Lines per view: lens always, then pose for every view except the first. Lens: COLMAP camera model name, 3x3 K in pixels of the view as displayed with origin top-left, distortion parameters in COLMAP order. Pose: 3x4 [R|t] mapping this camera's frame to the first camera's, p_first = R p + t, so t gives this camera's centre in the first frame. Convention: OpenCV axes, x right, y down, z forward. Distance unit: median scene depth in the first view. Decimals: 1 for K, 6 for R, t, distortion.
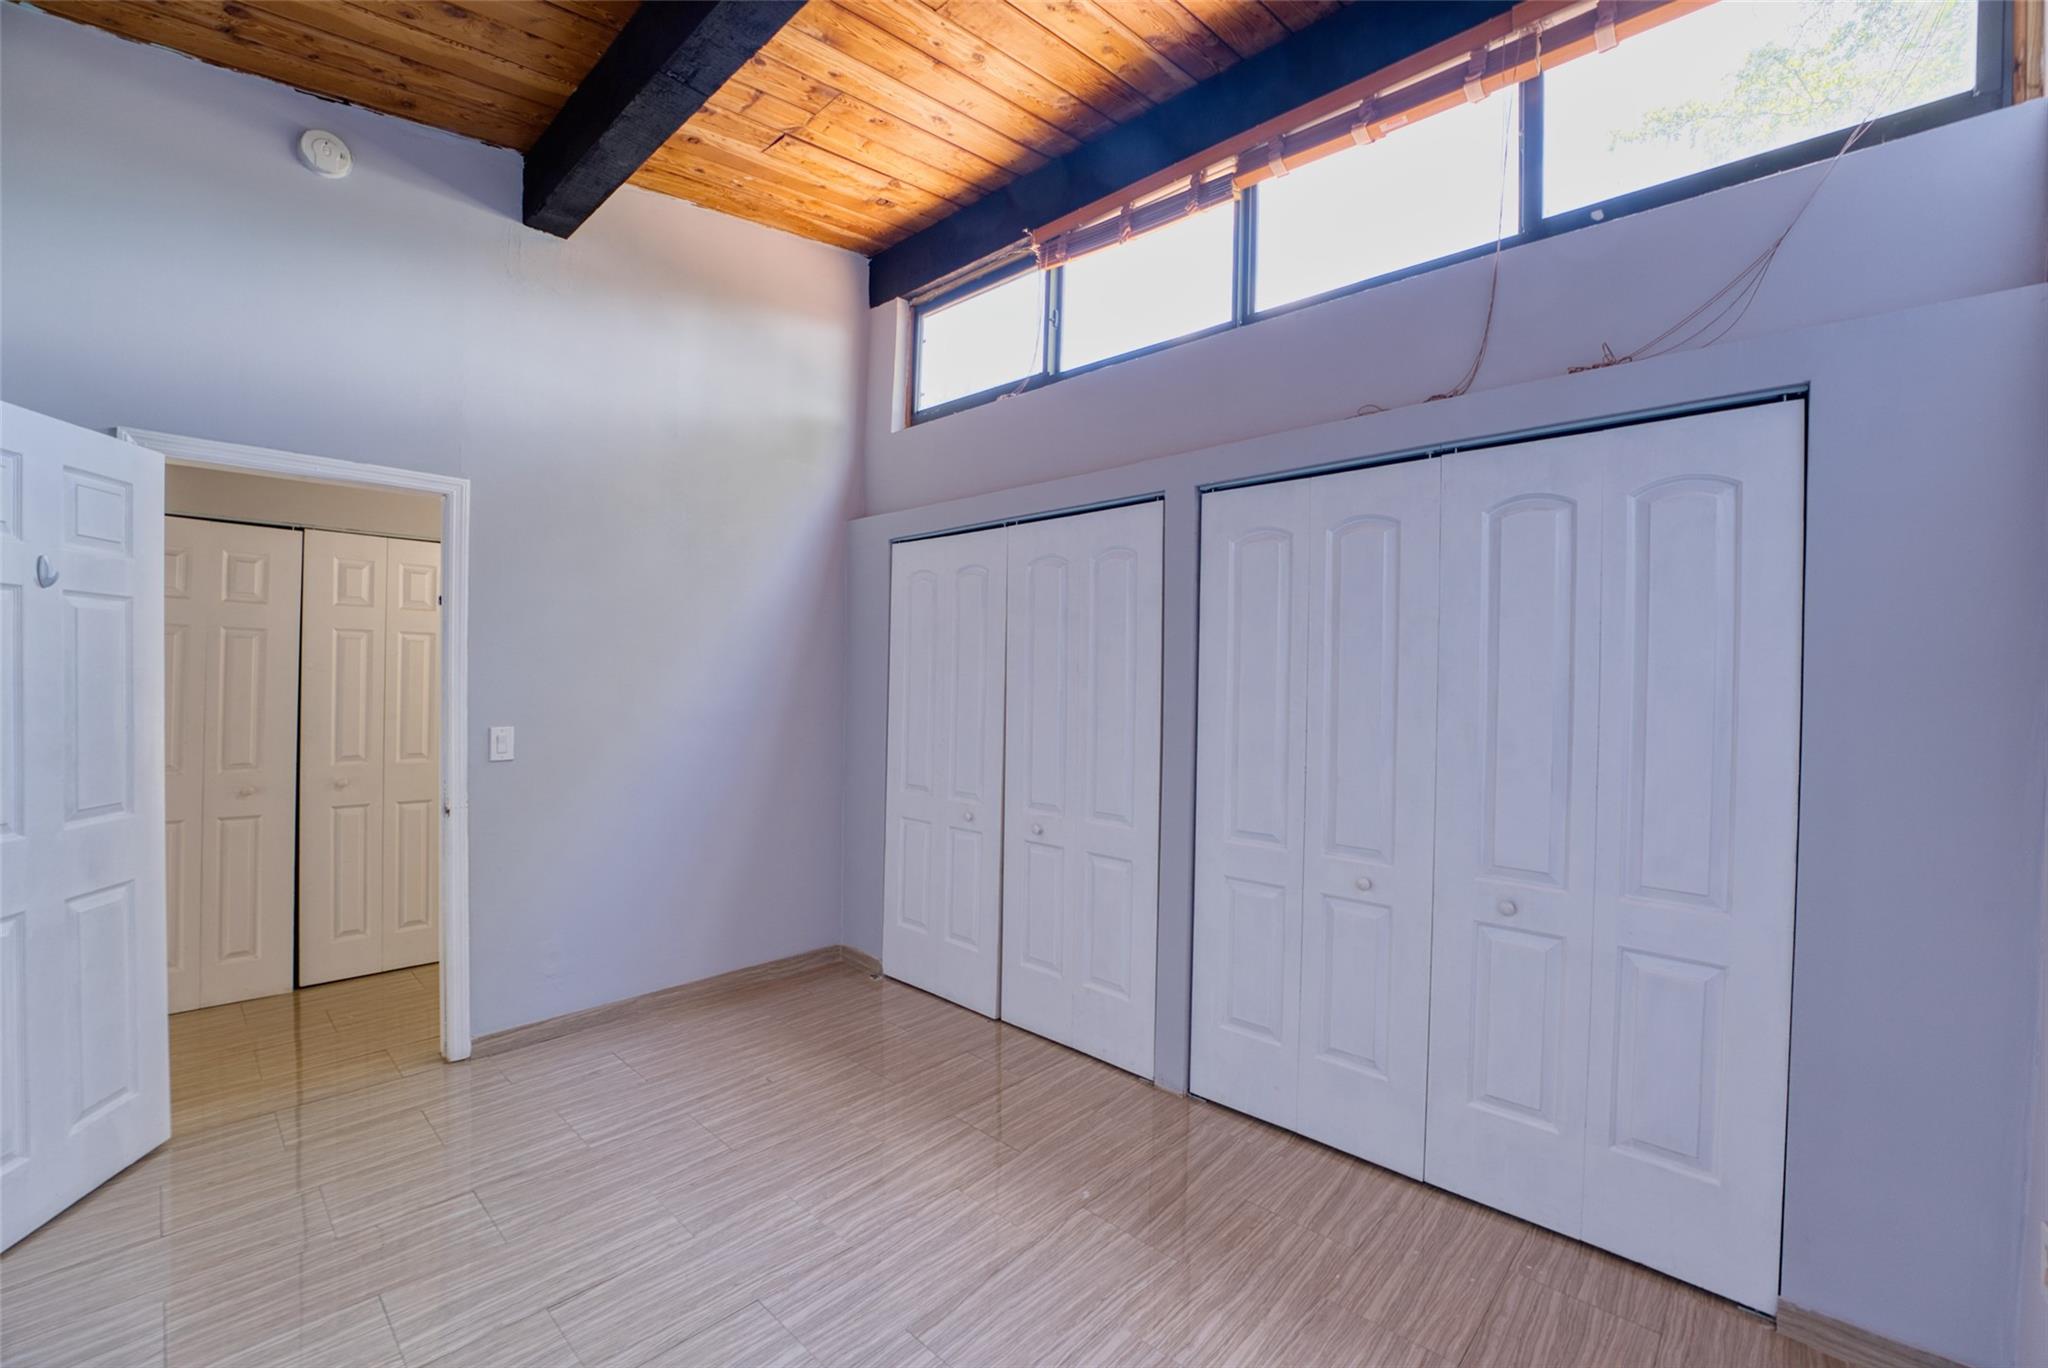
lens RADIAL K [[827.1, 0, 1014.2], [0, 827.1, 688.7], [0, 0, 1]] dist [-0.025037, 0.000491]
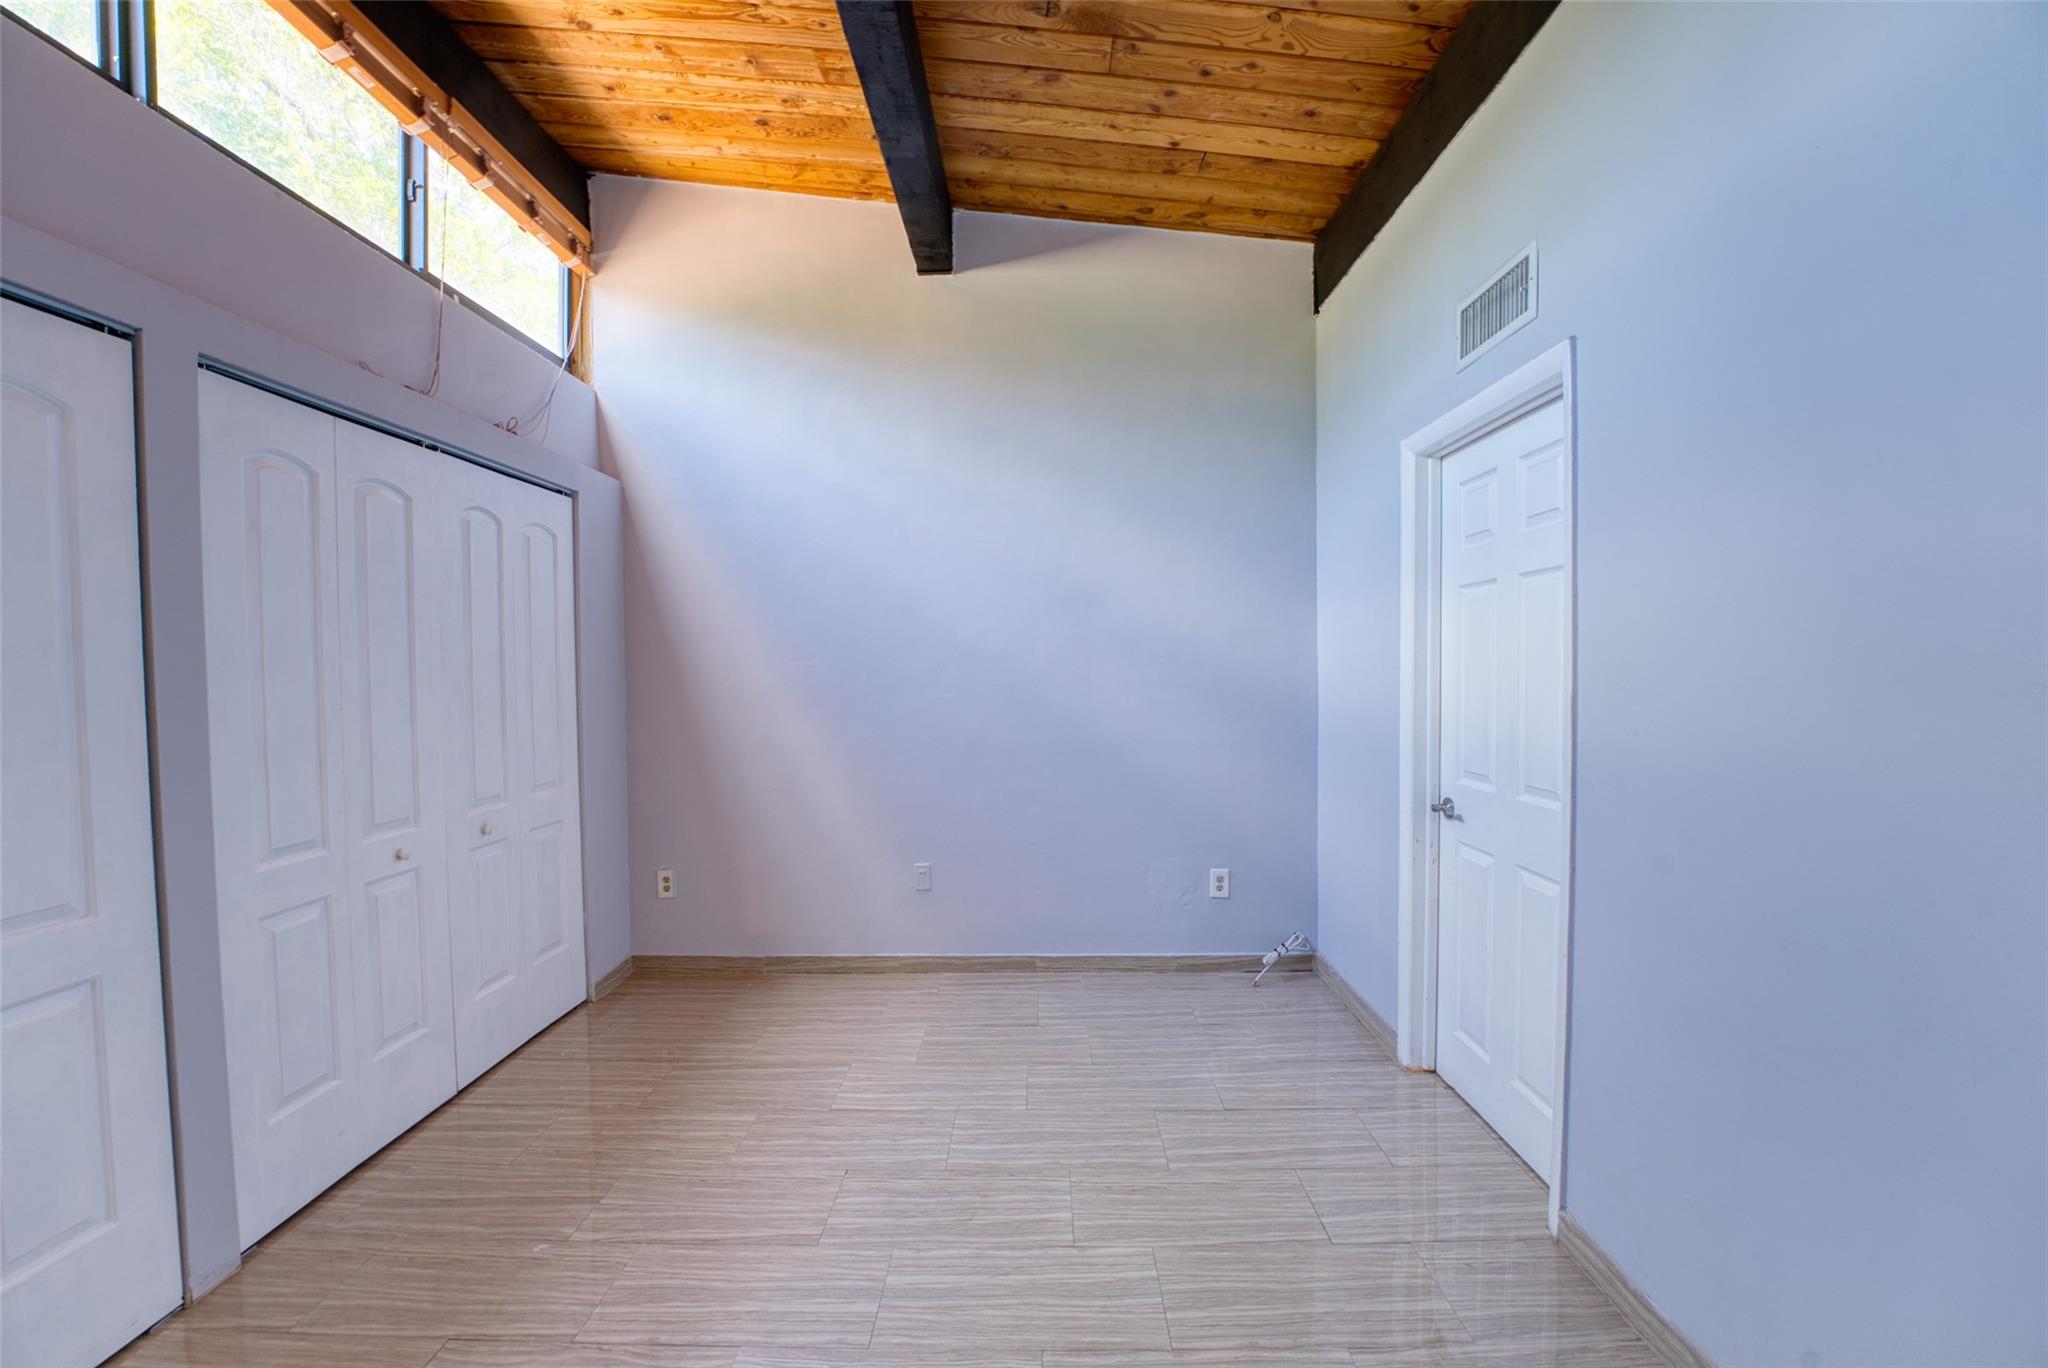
lens RADIAL K [[827.1, 0, 1014.2], [0, 827.1, 688.7], [0, 0, 1]] dist [-0.025037, 0.000491]
pose [[-0.662327, -0.031450, 0.748554, -0.832083], [0.001598, 0.999057, 0.043389, -0.005593], [-0.749213, 0.029934, -0.661652, 1.132971]]
